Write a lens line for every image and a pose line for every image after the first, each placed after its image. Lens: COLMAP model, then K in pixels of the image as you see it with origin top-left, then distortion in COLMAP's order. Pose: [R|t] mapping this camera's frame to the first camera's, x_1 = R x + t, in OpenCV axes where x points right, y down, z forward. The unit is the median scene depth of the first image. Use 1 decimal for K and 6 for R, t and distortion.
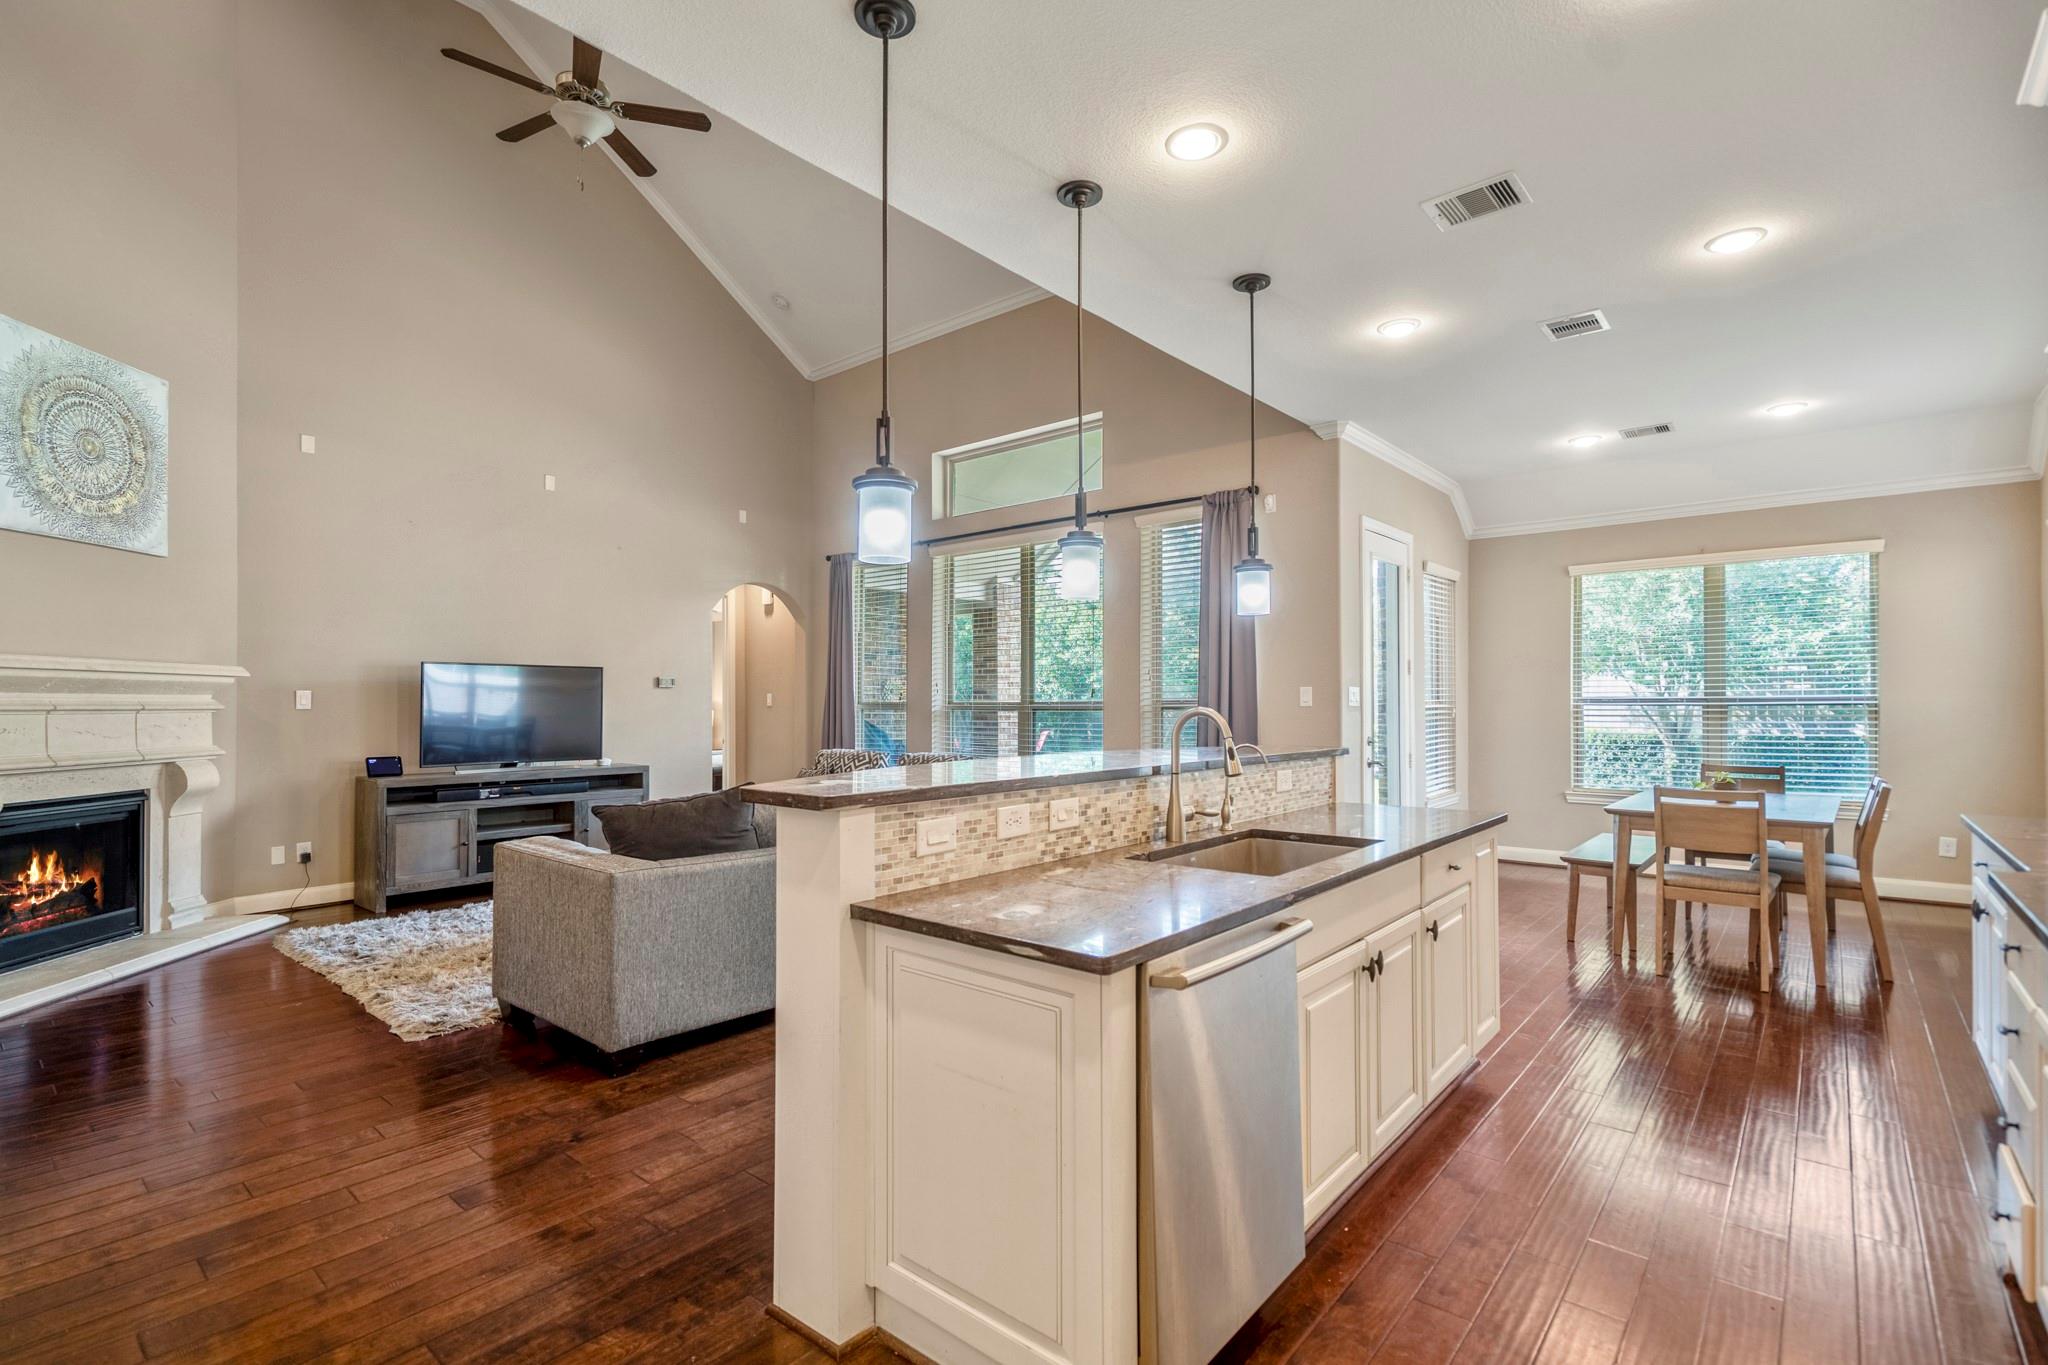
lens RADIAL K [[944.4, 0, 1028.1], [0, 944.4, 694.1], [0, 0, 1]] dist [-0.004167, -0.001398]
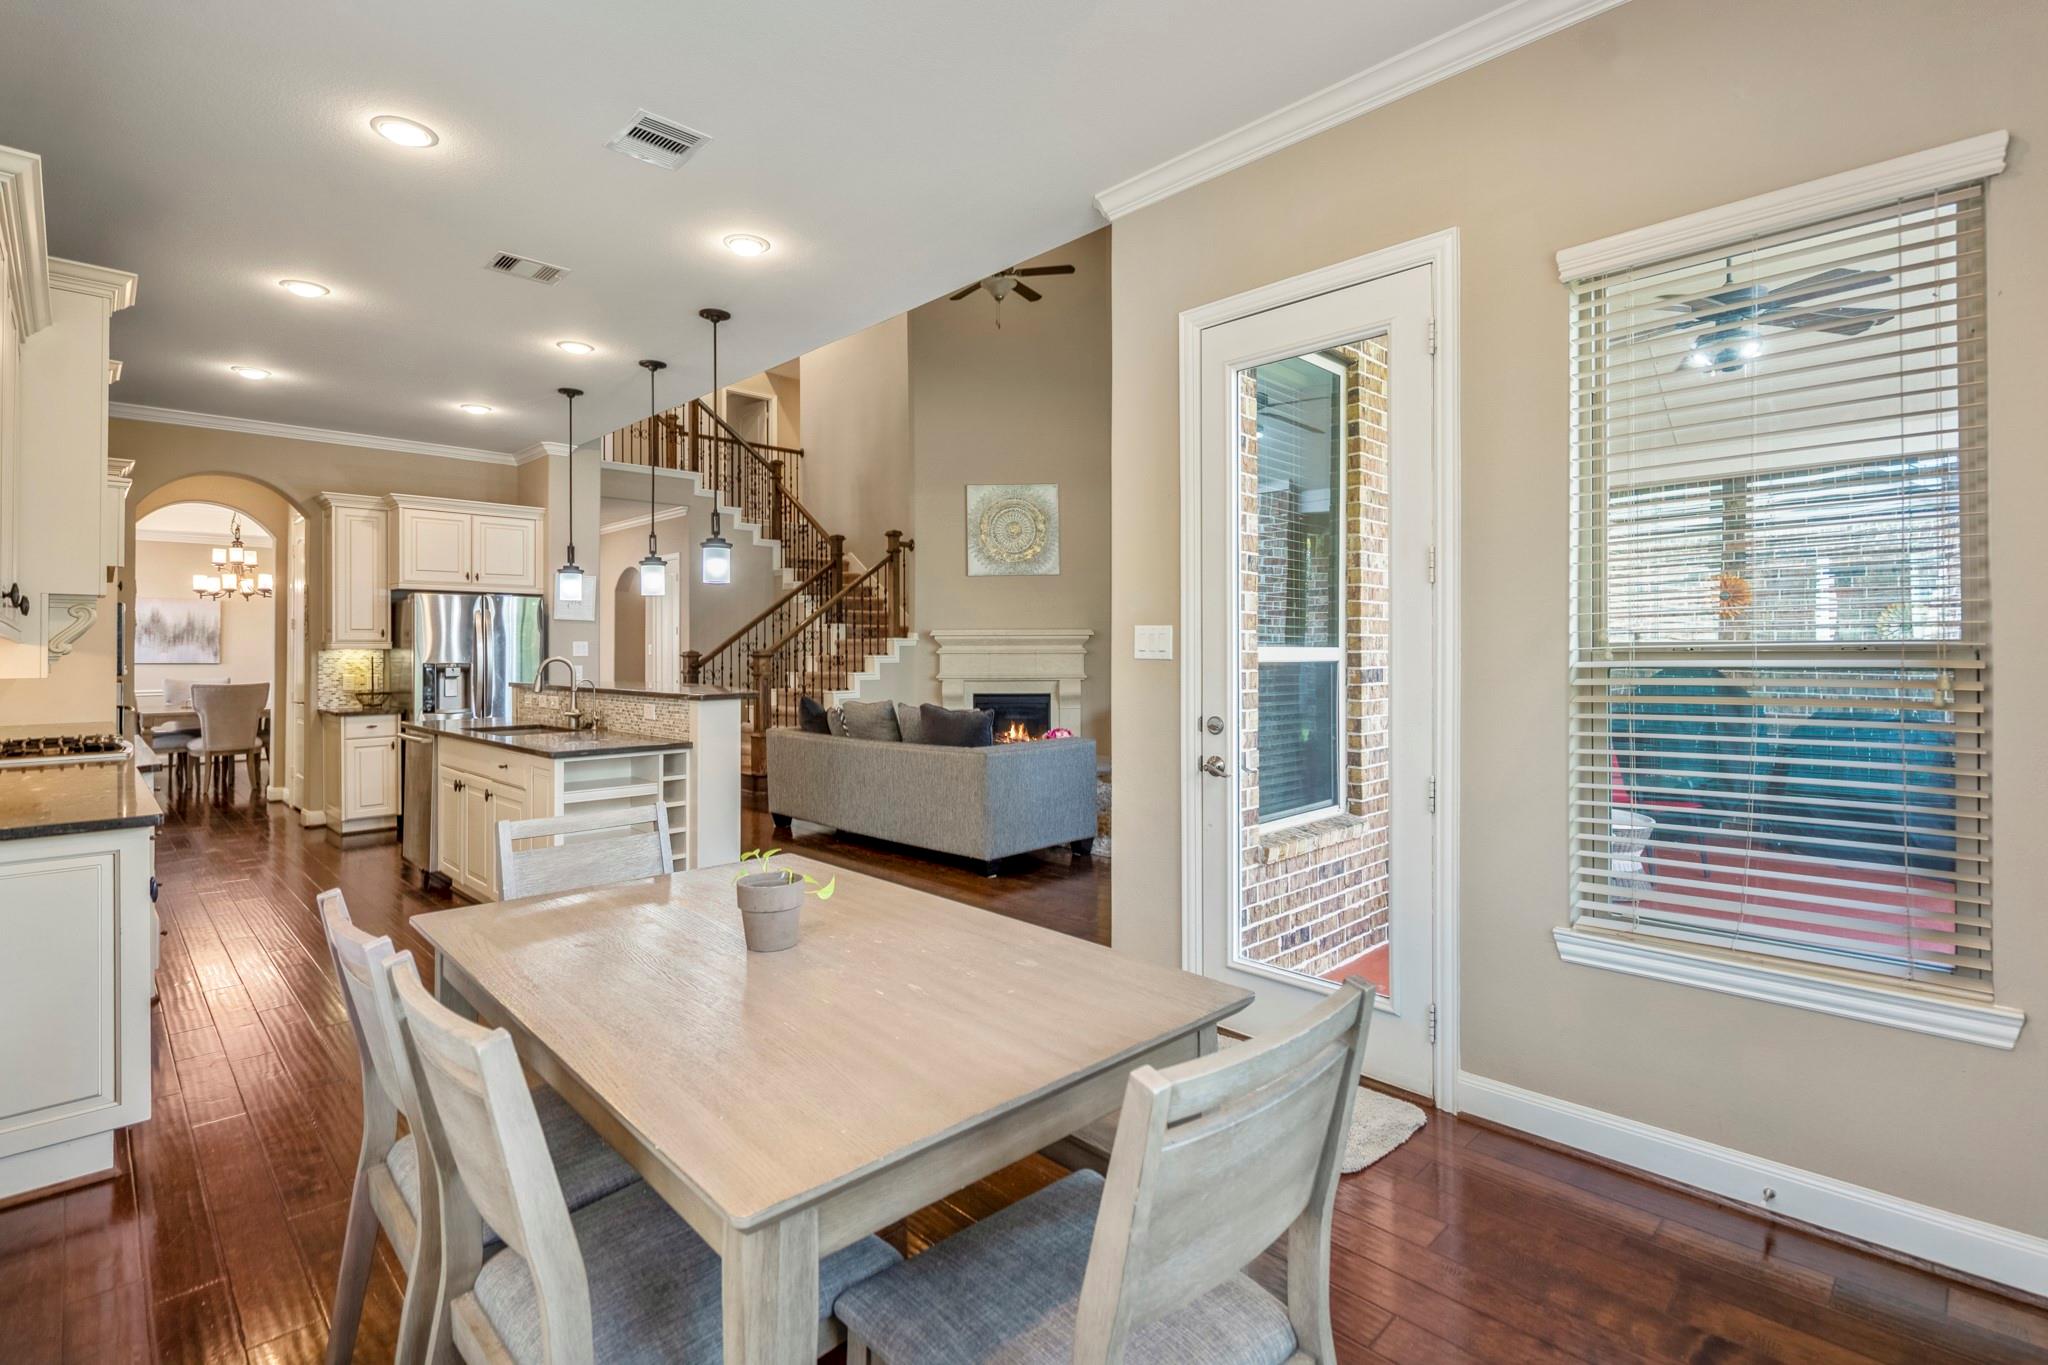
lens RADIAL K [[957.9, 0, 1015.3], [0, 957.9, 642.6], [0, 0, 1]] dist [0.010160, 0.000125]
pose [[-0.097033, -0.003712, -0.995274, 1.077371], [0.014336, 0.999884, -0.005126, 0.003749], [0.995178, -0.014766, -0.096969, 1.113508]]
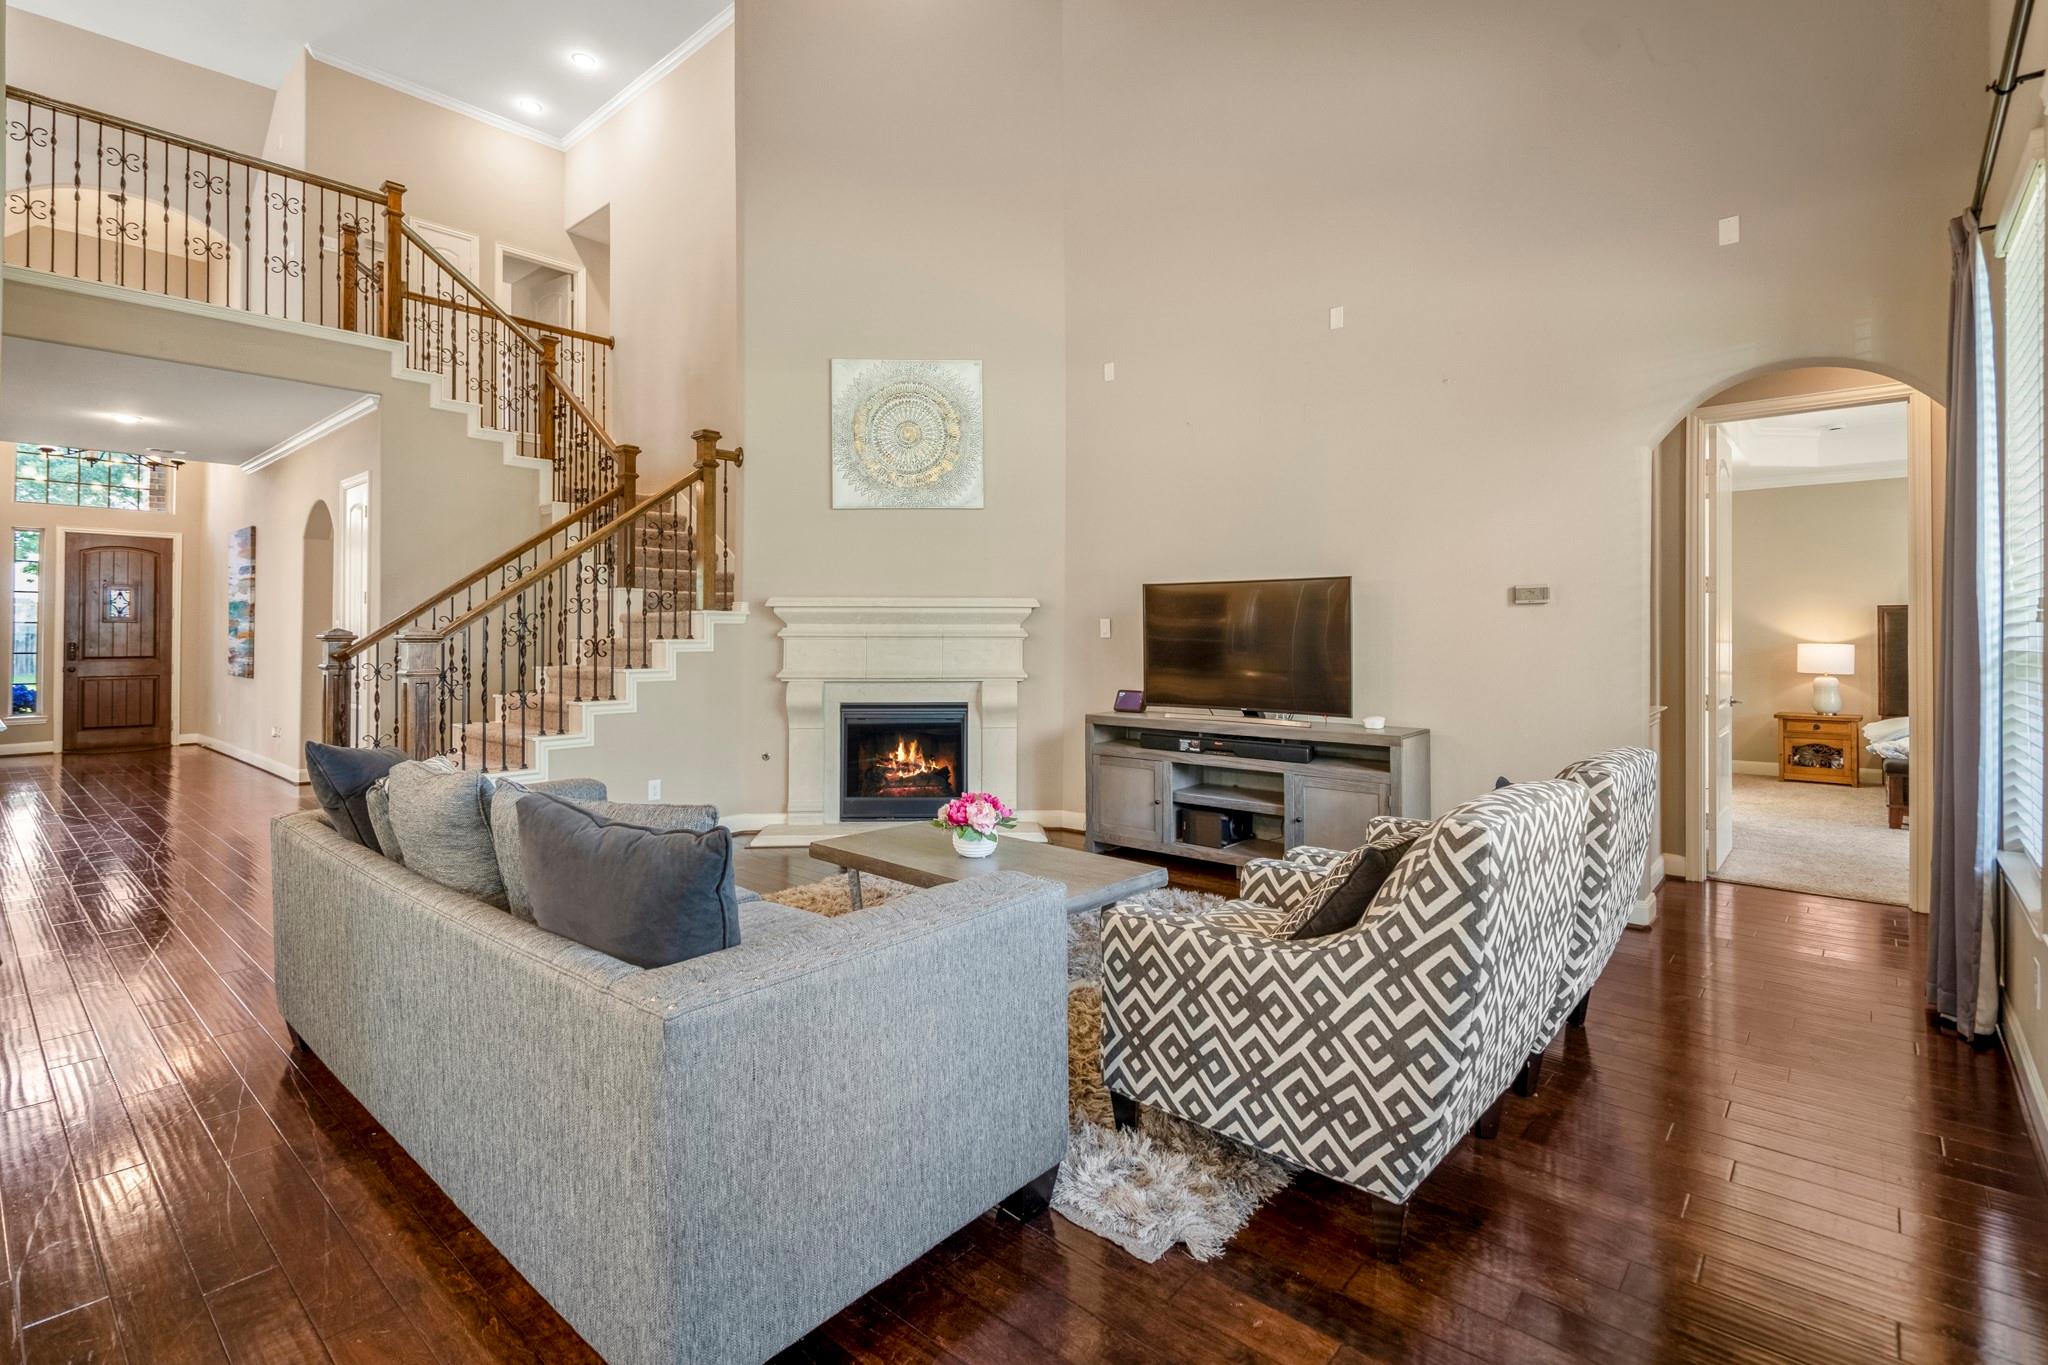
lens RADIAL K [[966.7, 0, 1020.6], [0, 966.7, 624.2], [0, 0, 1]] dist [0.001285, -0.000398]
pose [[-0.022655, -0.005948, -0.999726, 0.306613], [0.009212, 0.999939, -0.006158, 0.008590], [0.999701, -0.009349, -0.022598, 1.086653]]
